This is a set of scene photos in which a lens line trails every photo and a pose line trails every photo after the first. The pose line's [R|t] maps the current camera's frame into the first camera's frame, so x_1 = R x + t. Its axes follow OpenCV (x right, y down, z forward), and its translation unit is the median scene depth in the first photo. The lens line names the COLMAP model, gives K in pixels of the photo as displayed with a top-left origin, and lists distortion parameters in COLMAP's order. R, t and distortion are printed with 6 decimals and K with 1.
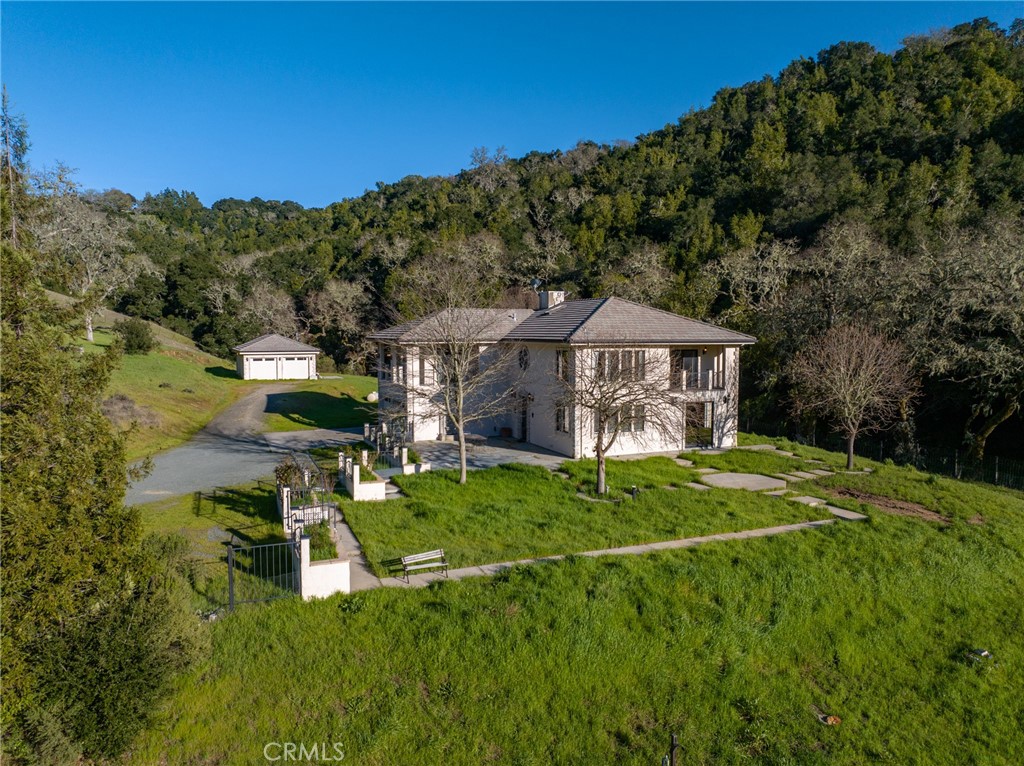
lens RADIAL K [[719.4, 0, 512.0], [0, 719.4, 383.0], [0, 0, 1]] dist [-0.039418, 0.000441]
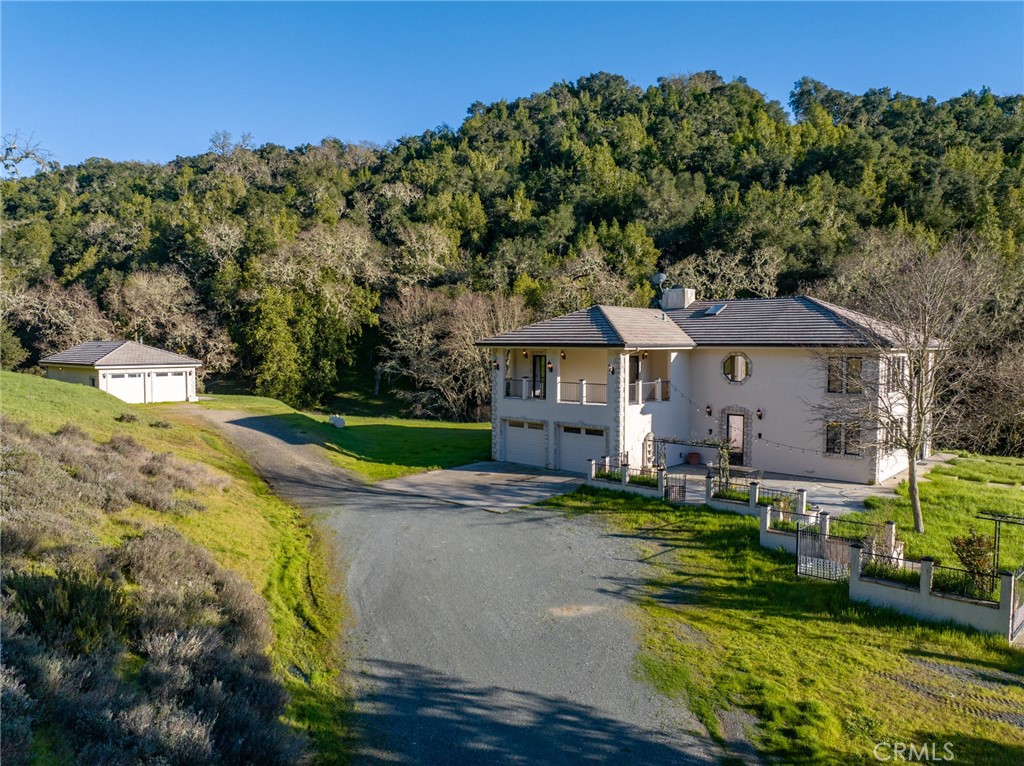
lens RADIAL K [[719.4, 0, 512.0], [0, 719.4, 383.0], [0, 0, 1]] dist [-0.039418, 0.000441]
pose [[0.903303, -0.021788, 0.428451, -0.383540], [0.028282, 0.999561, -0.008796, -0.010985], [-0.428071, 0.020063, 0.903522, 0.250939]]
